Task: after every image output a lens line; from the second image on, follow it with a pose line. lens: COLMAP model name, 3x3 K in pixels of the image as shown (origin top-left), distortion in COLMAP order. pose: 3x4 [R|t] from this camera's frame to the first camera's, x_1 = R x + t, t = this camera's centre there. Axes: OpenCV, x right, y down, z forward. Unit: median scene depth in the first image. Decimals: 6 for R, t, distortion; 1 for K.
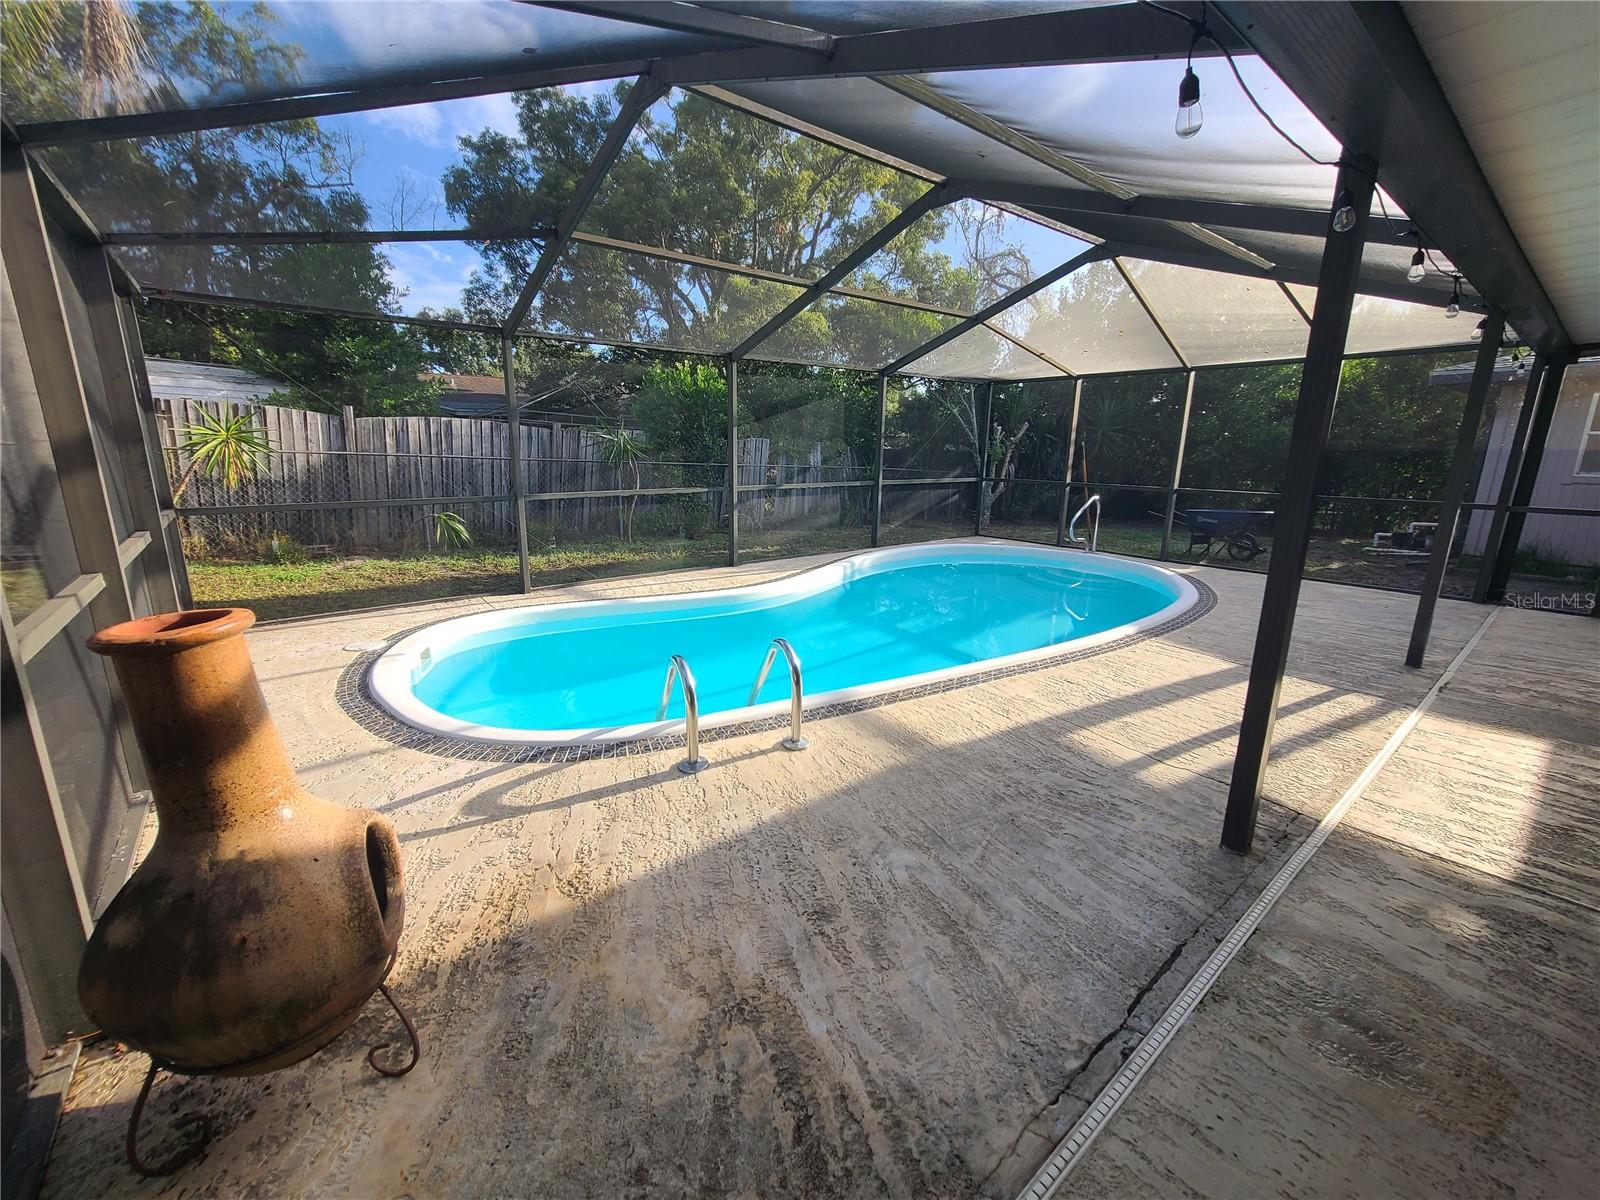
lens RADIAL K [[657.4, 0, 789.4], [0, 657.4, 595.4], [0, 0, 1]] dist [-0.001144, -0.000203]
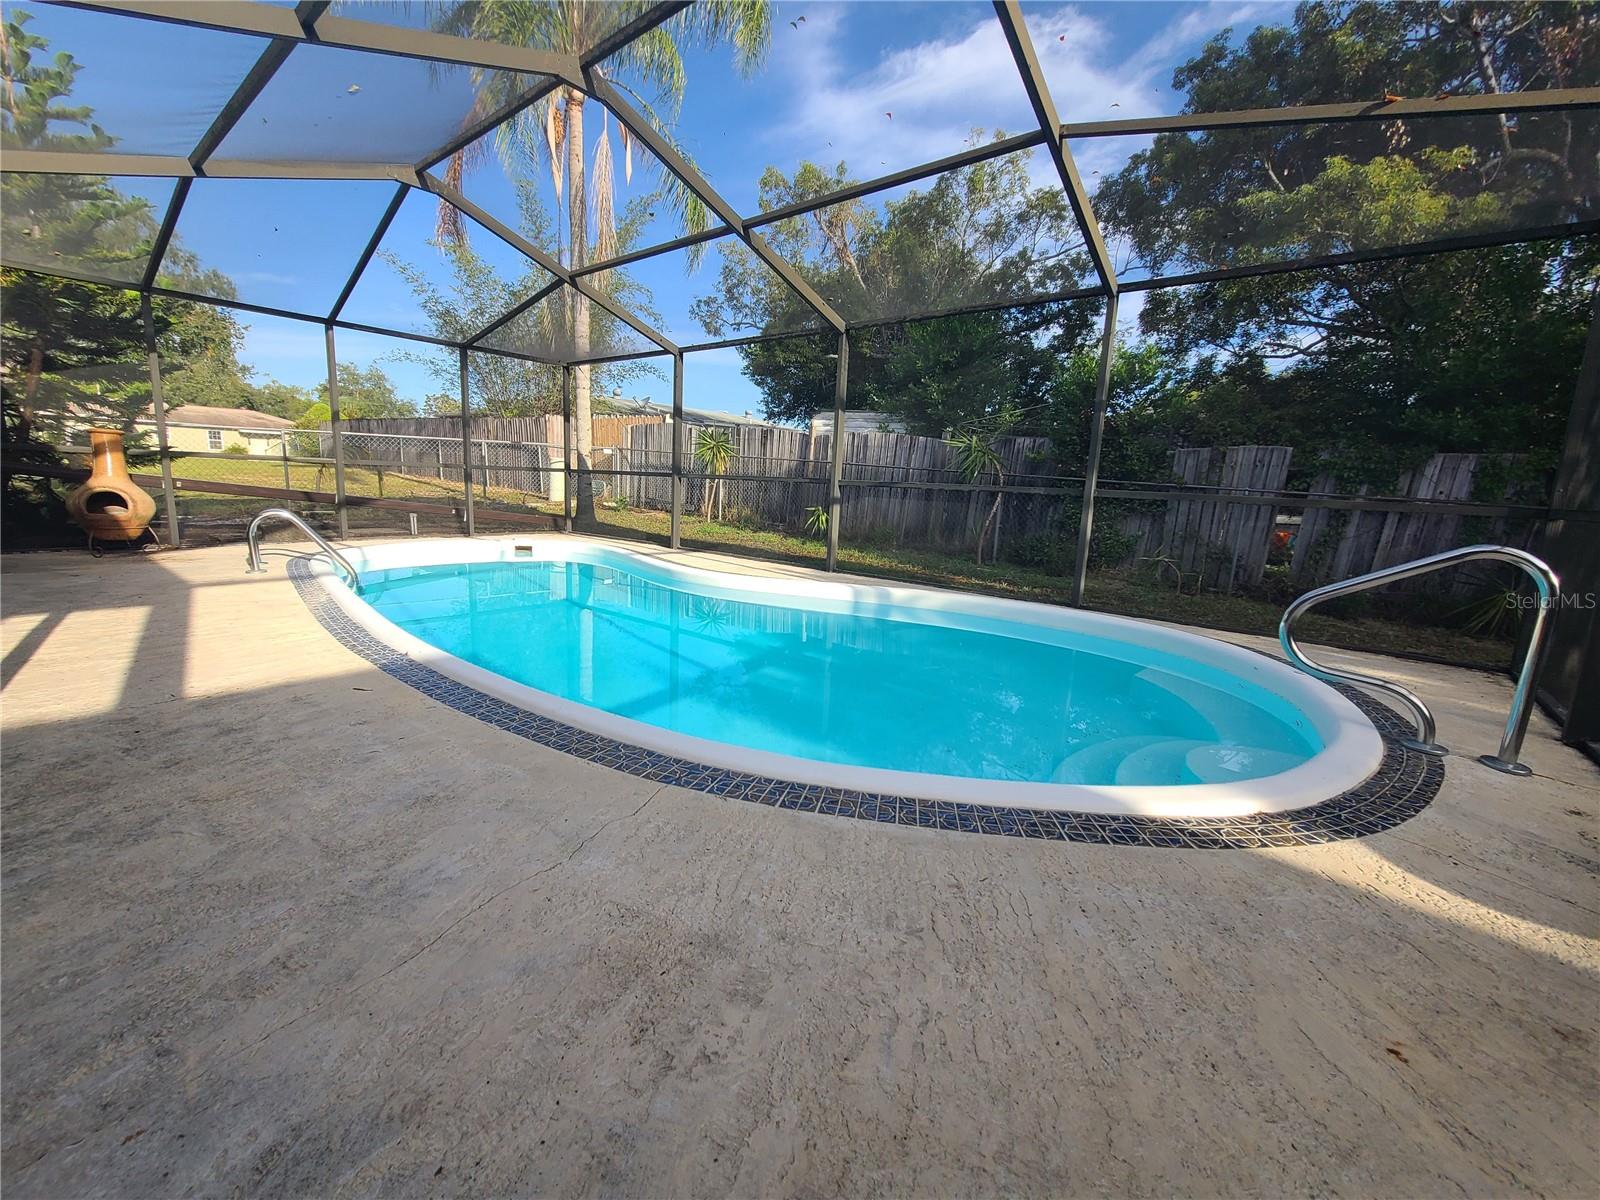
lens RADIAL K [[657.4, 0, 801.2], [0, 657.4, 614.1], [0, 0, 1]] dist [-0.001144, -0.000203]
pose [[0.200712, 0.190316, -0.960986, 1.534747], [-0.261671, 0.955723, 0.134620, -0.201328], [0.944057, 0.224443, 0.241625, 1.581050]]
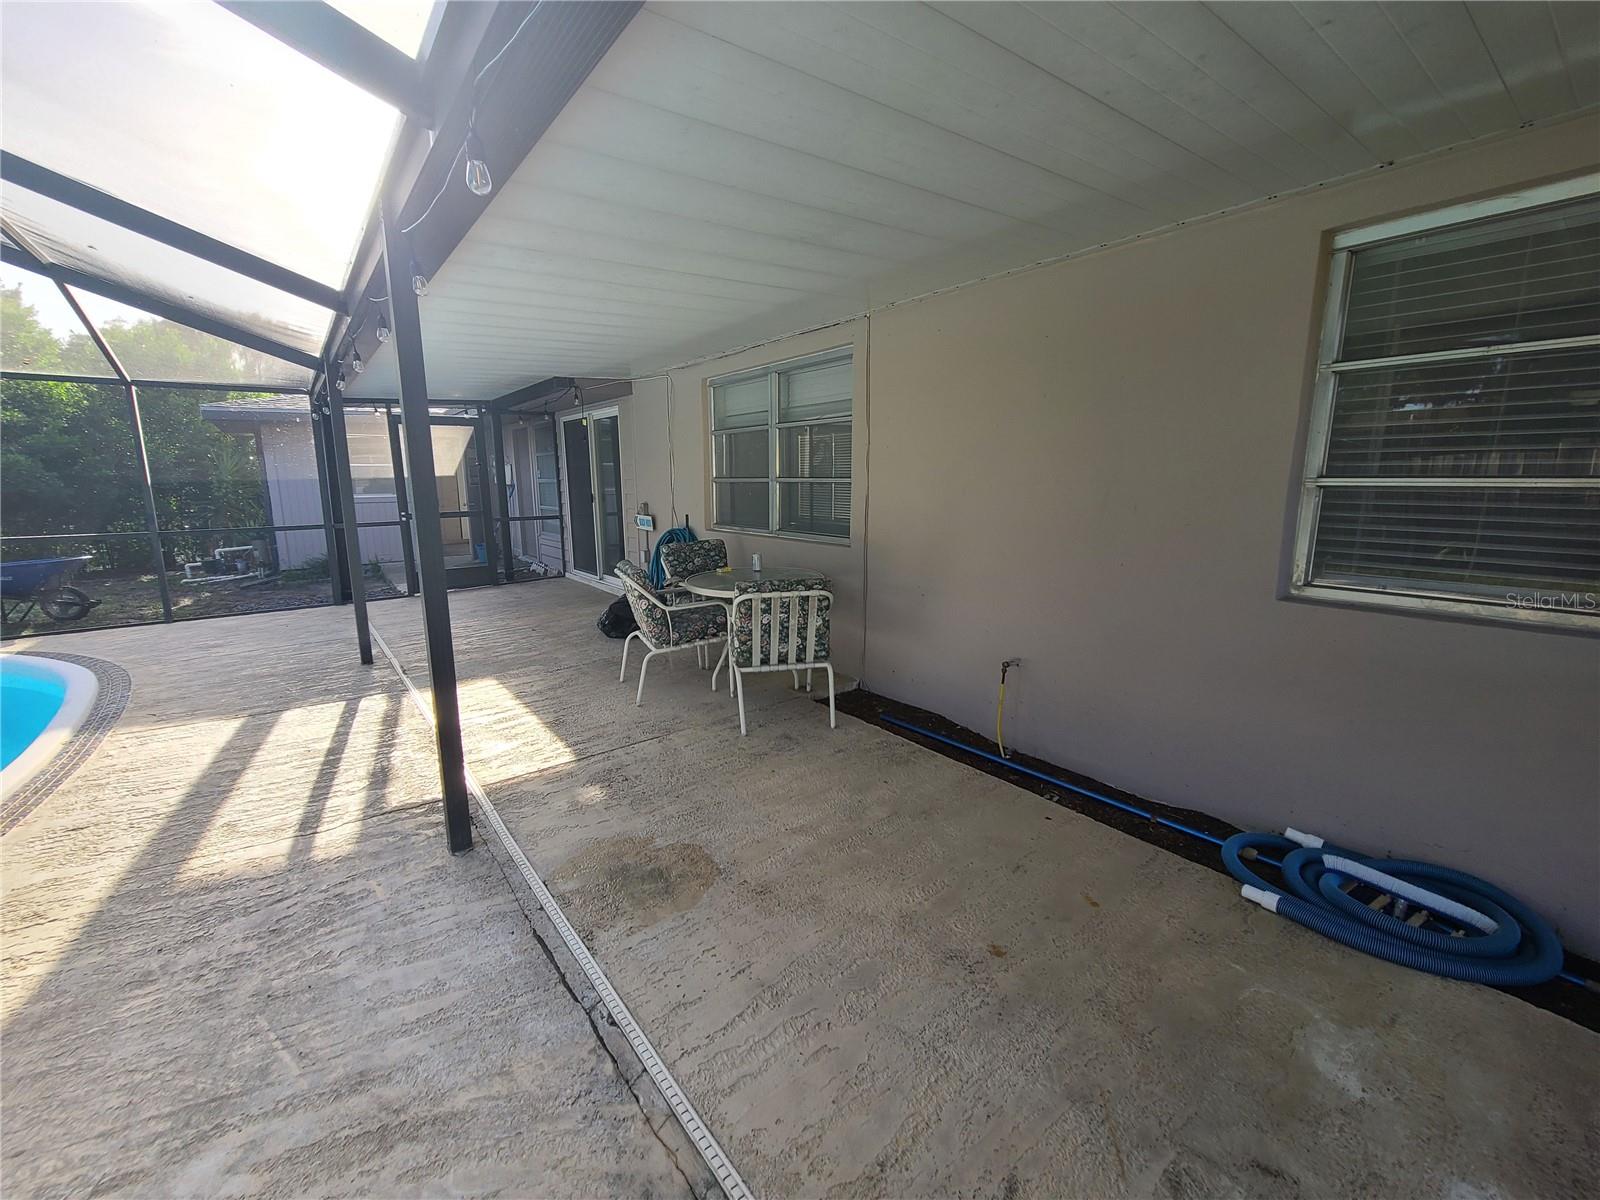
lens RADIAL K [[657.4, 0, 787.3], [0, 657.4, 596.9], [0, 0, 1]] dist [-0.001144, -0.000203]
pose [[0.022870, -0.192352, 0.981059, -0.184291], [0.232964, 0.955326, 0.181876, -0.051914], [-0.972216, 0.224392, 0.066659, 0.203074]]
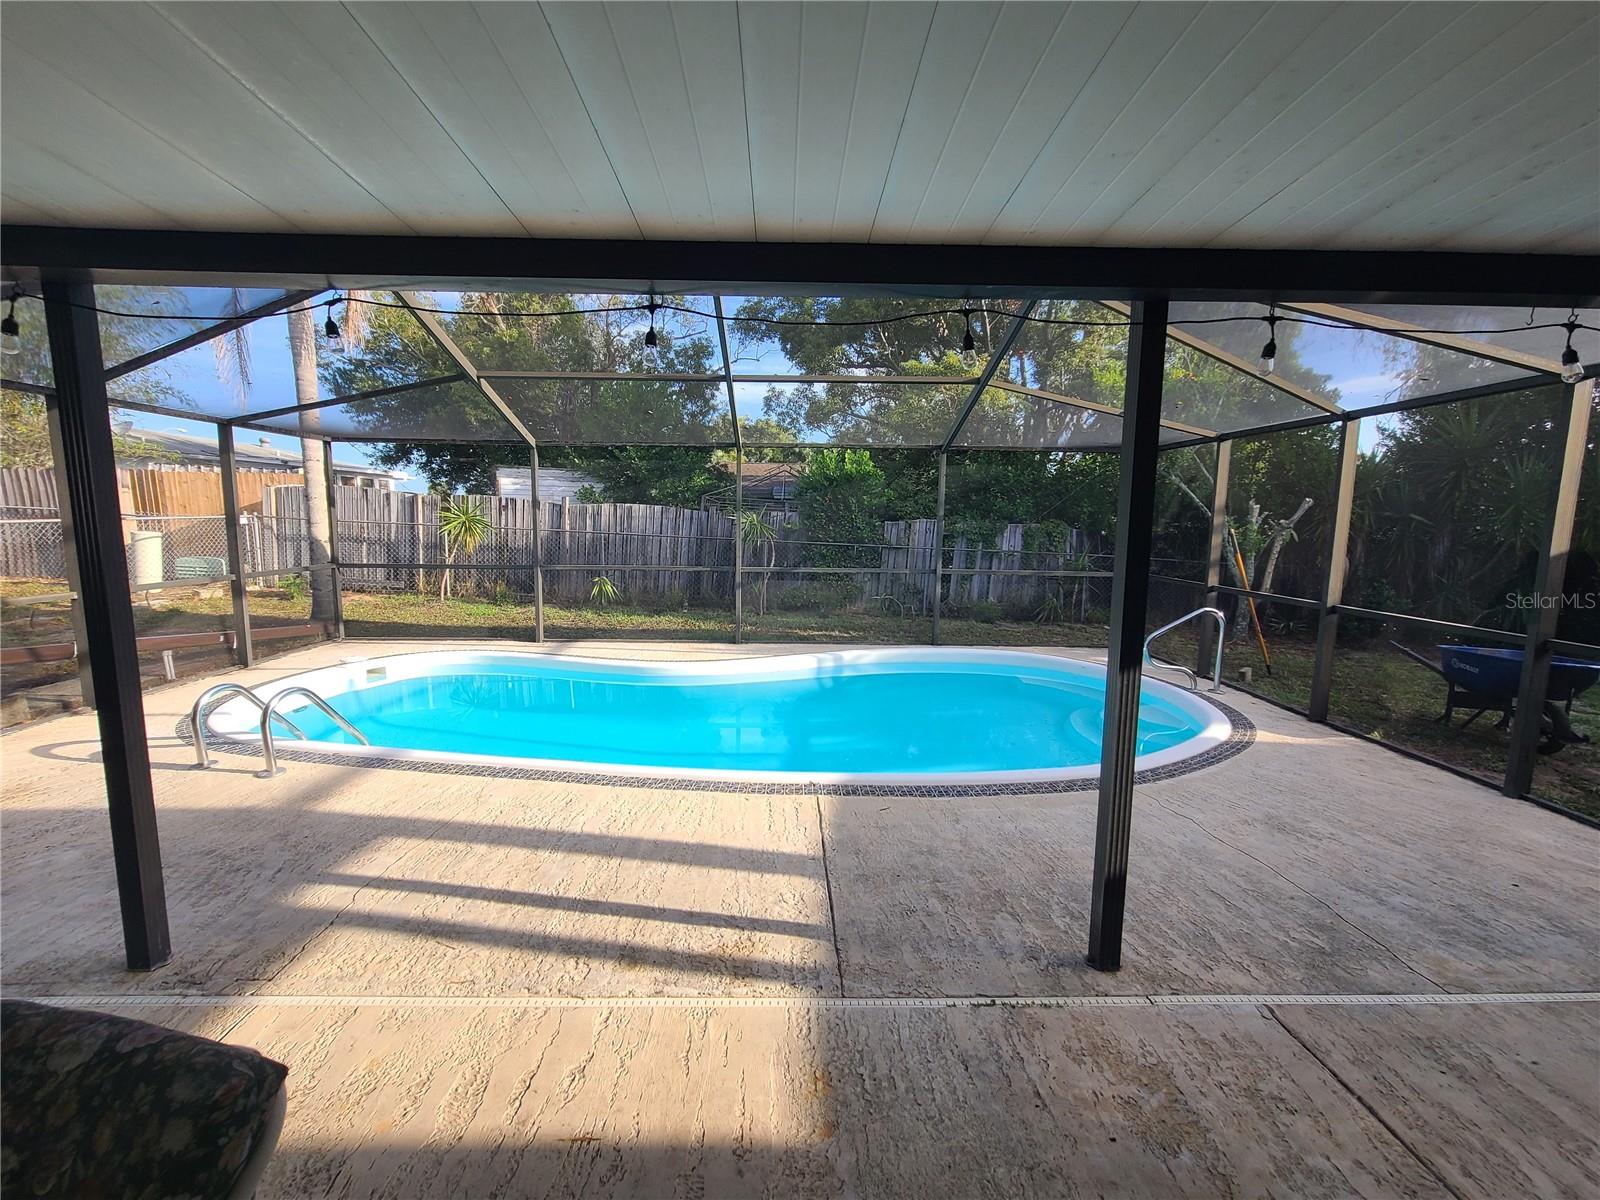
lens RADIAL K [[657.4, 0, 789.5], [0, 657.4, 615.2], [0, 0, 1]] dist [-0.001144, -0.000203]
pose [[0.788845, 0.091957, -0.607674, 1.230248], [-0.143787, 0.988917, -0.037005, -0.129575], [0.597536, 0.116567, 0.793324, 0.482258]]
